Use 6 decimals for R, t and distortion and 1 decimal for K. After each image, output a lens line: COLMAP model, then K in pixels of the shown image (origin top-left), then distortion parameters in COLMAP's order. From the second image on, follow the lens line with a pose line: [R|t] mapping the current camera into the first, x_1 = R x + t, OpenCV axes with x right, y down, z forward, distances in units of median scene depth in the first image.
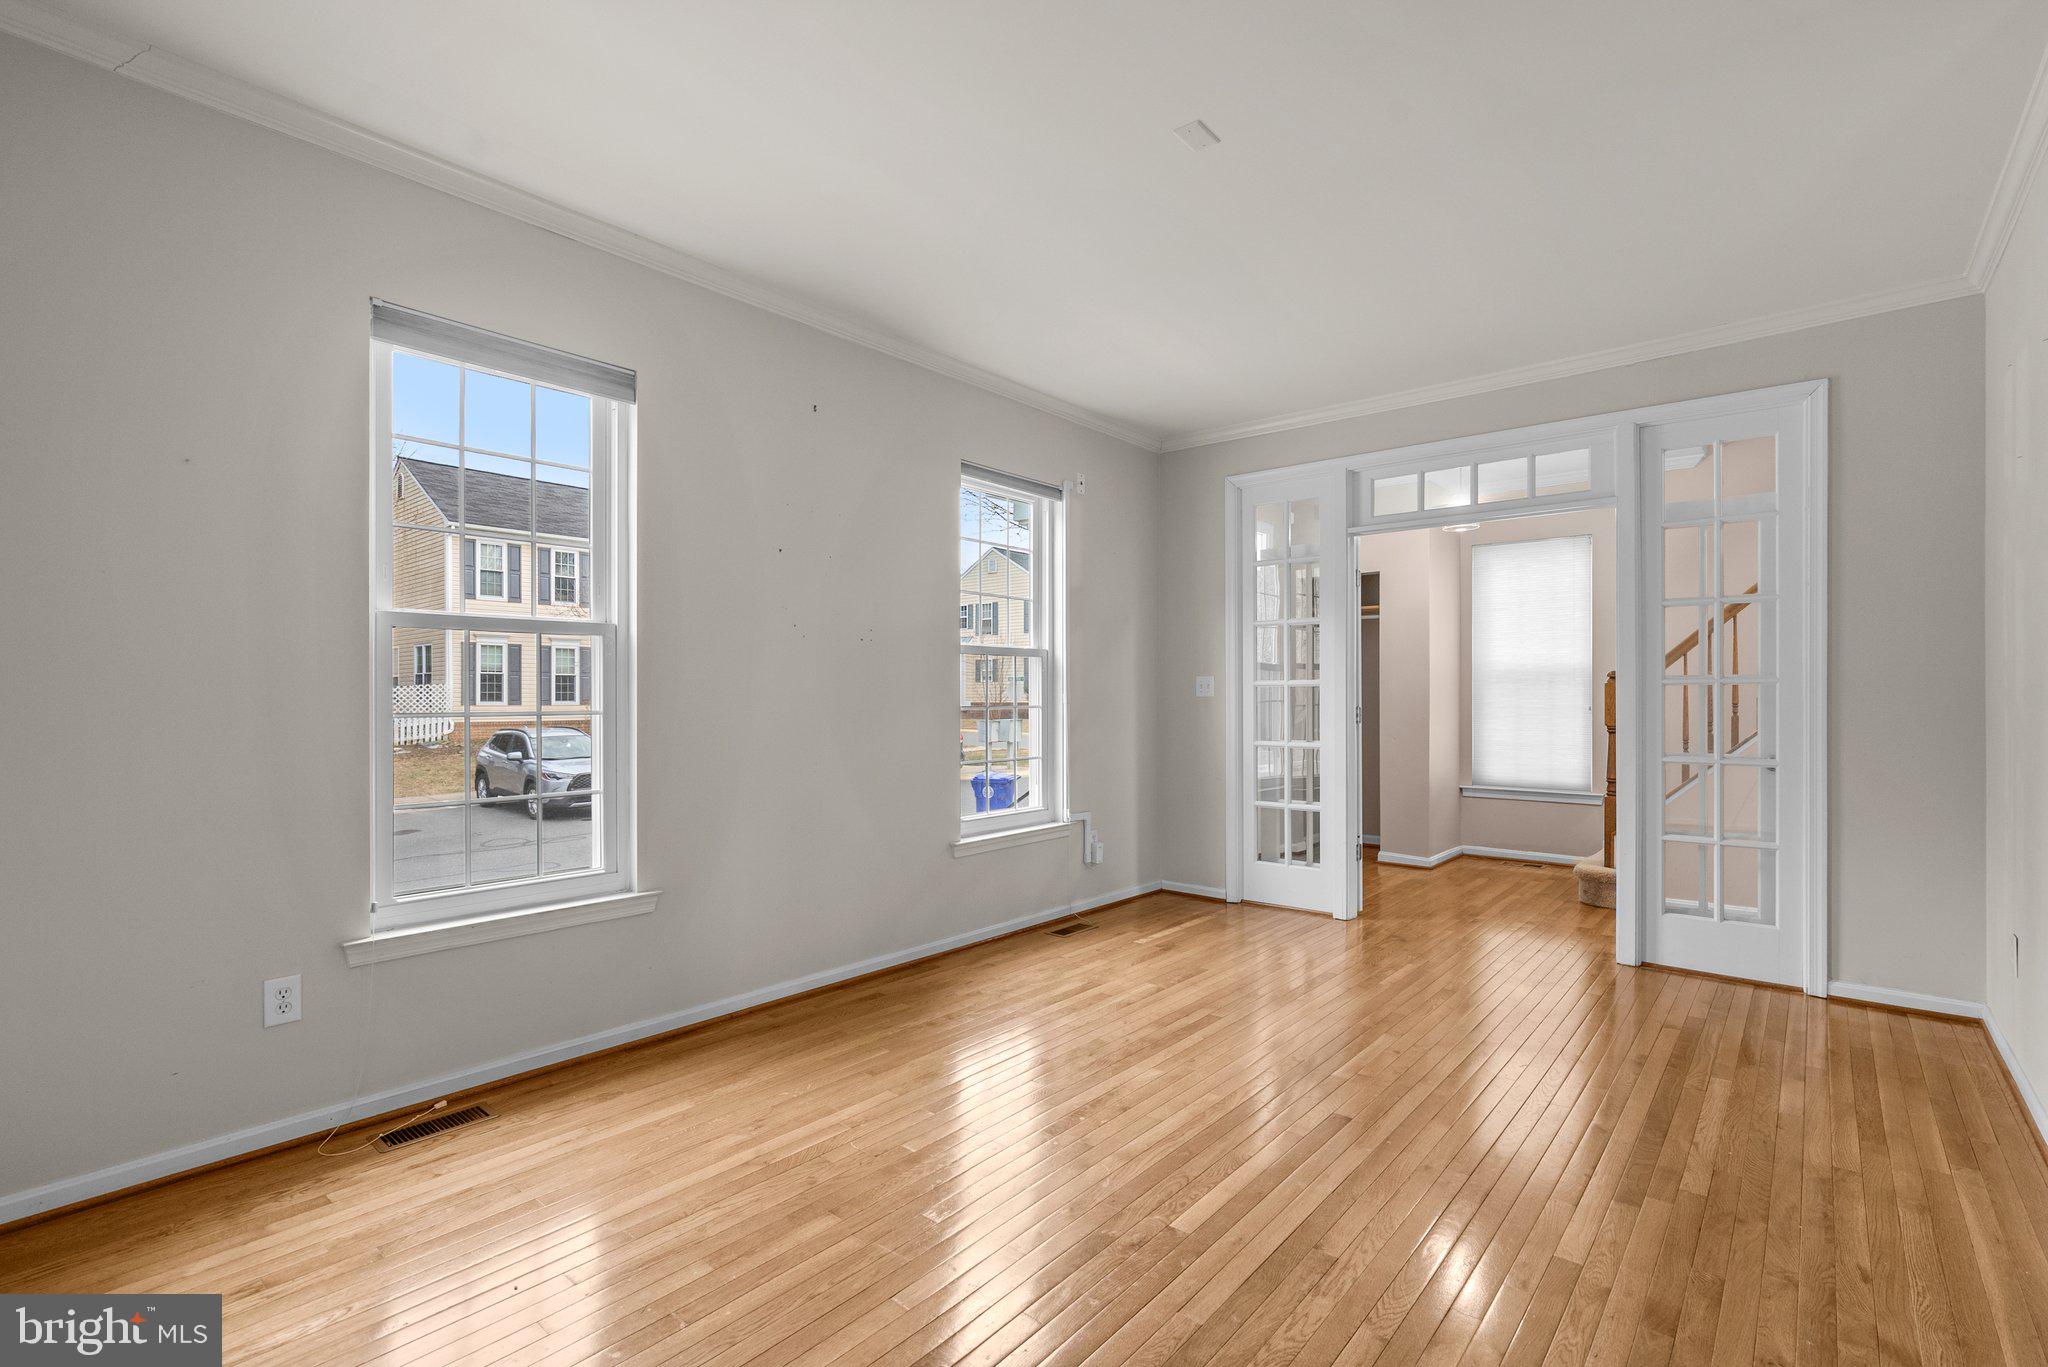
lens RADIAL K [[935.2, 0, 1034.1], [0, 935.2, 694.3], [0, 0, 1]] dist [0.002986, 0.000053]
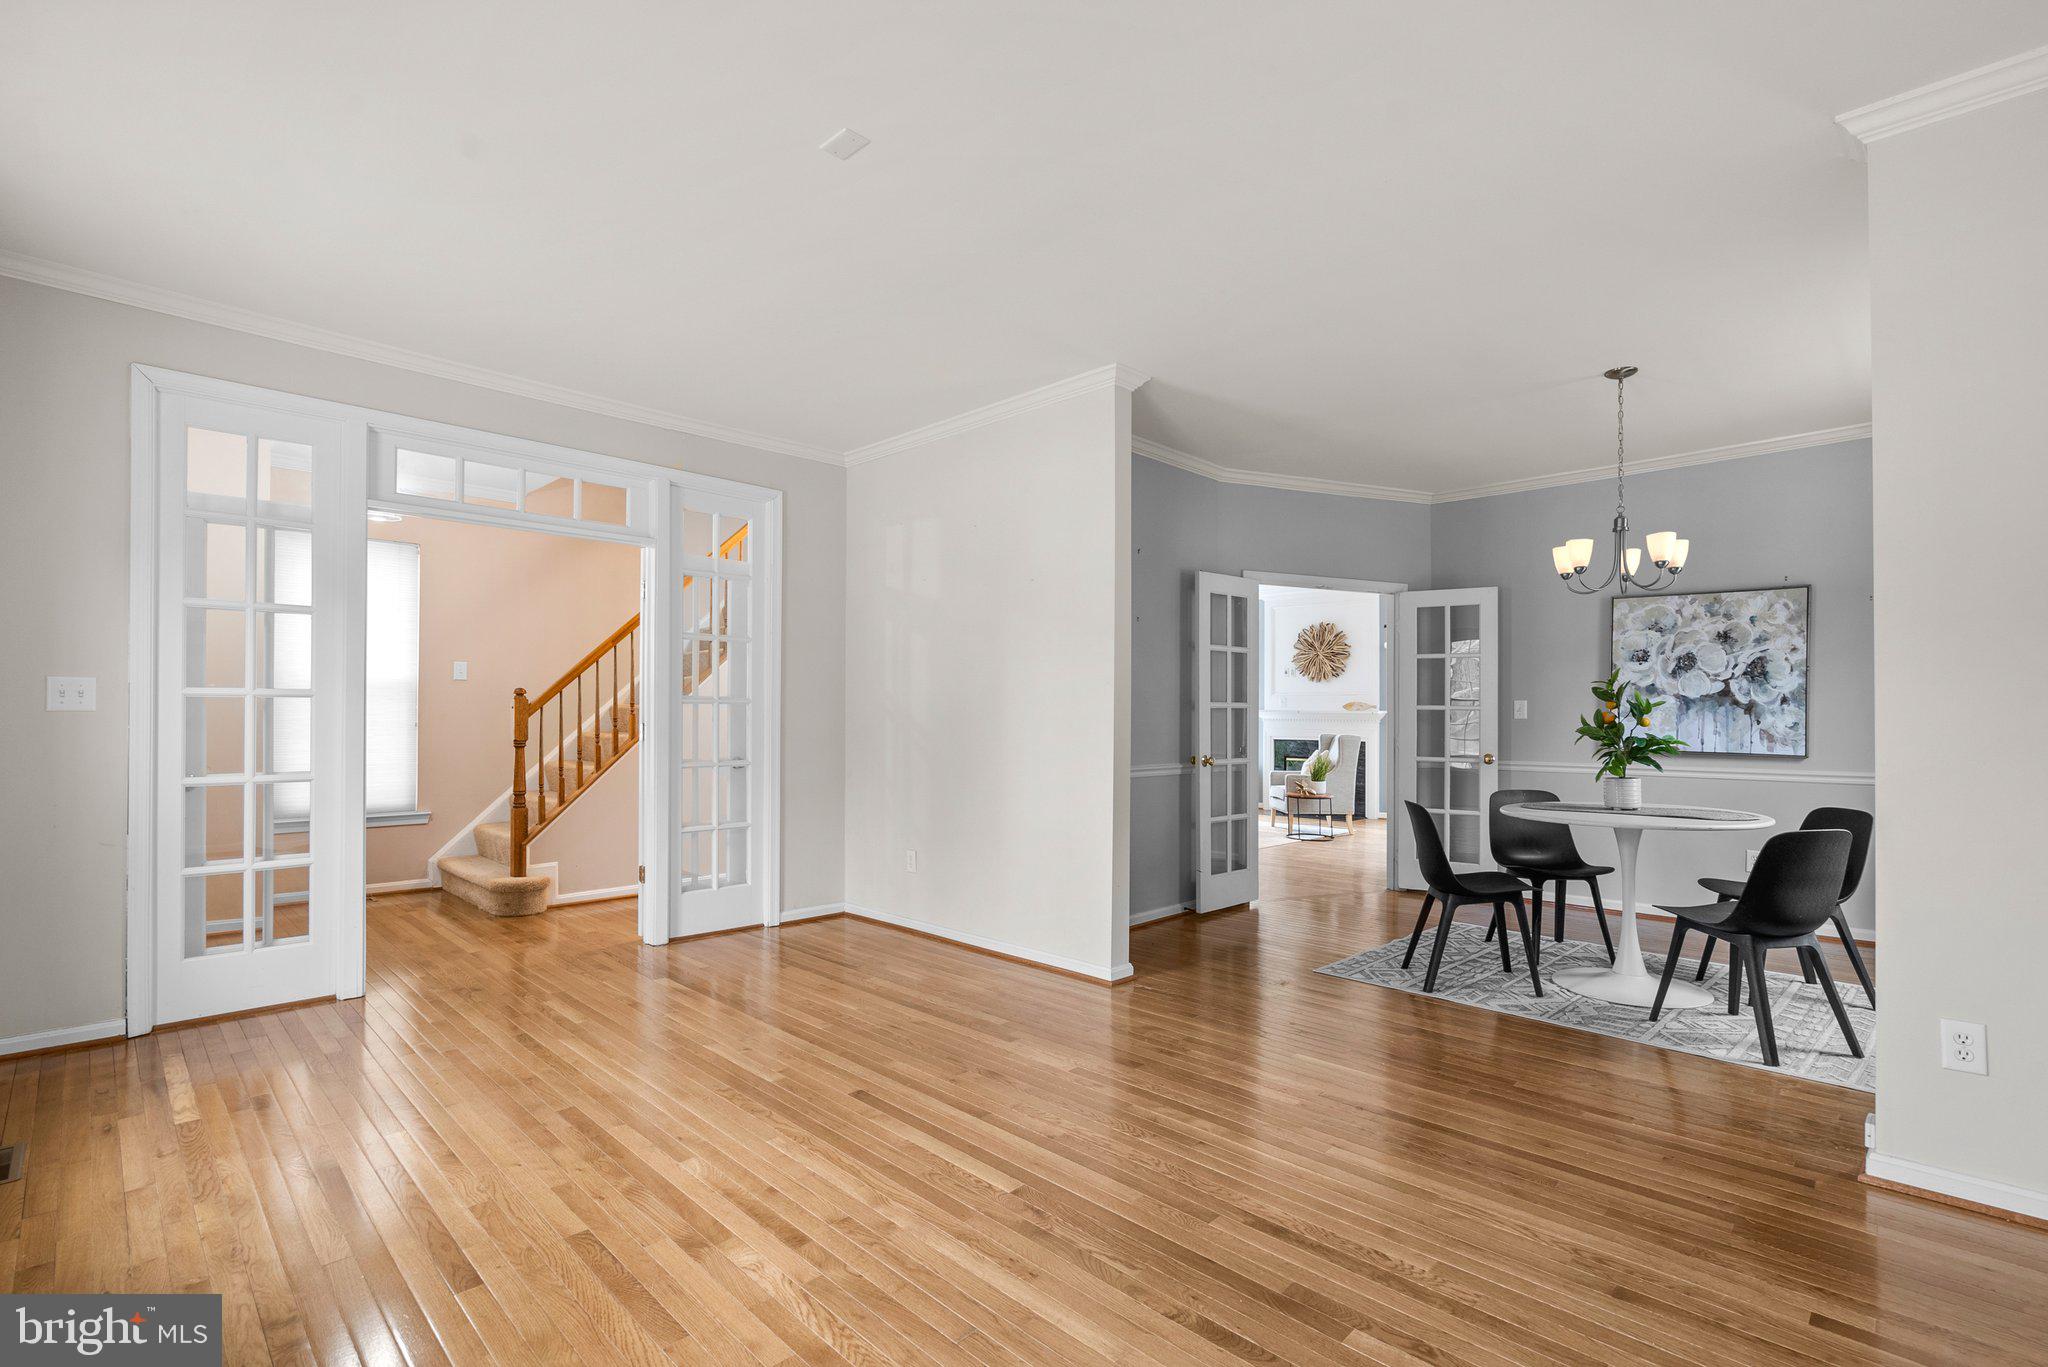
lens RADIAL K [[935.2, 0, 1035.1], [0, 935.2, 701.5], [0, 0, 1]] dist [0.002986, 0.000053]
pose [[0.079683, 0.014643, 0.996713, -0.490113], [-0.006352, 0.999879, -0.014181, 0.001574], [-0.996800, -0.005201, 0.079766, 0.450253]]
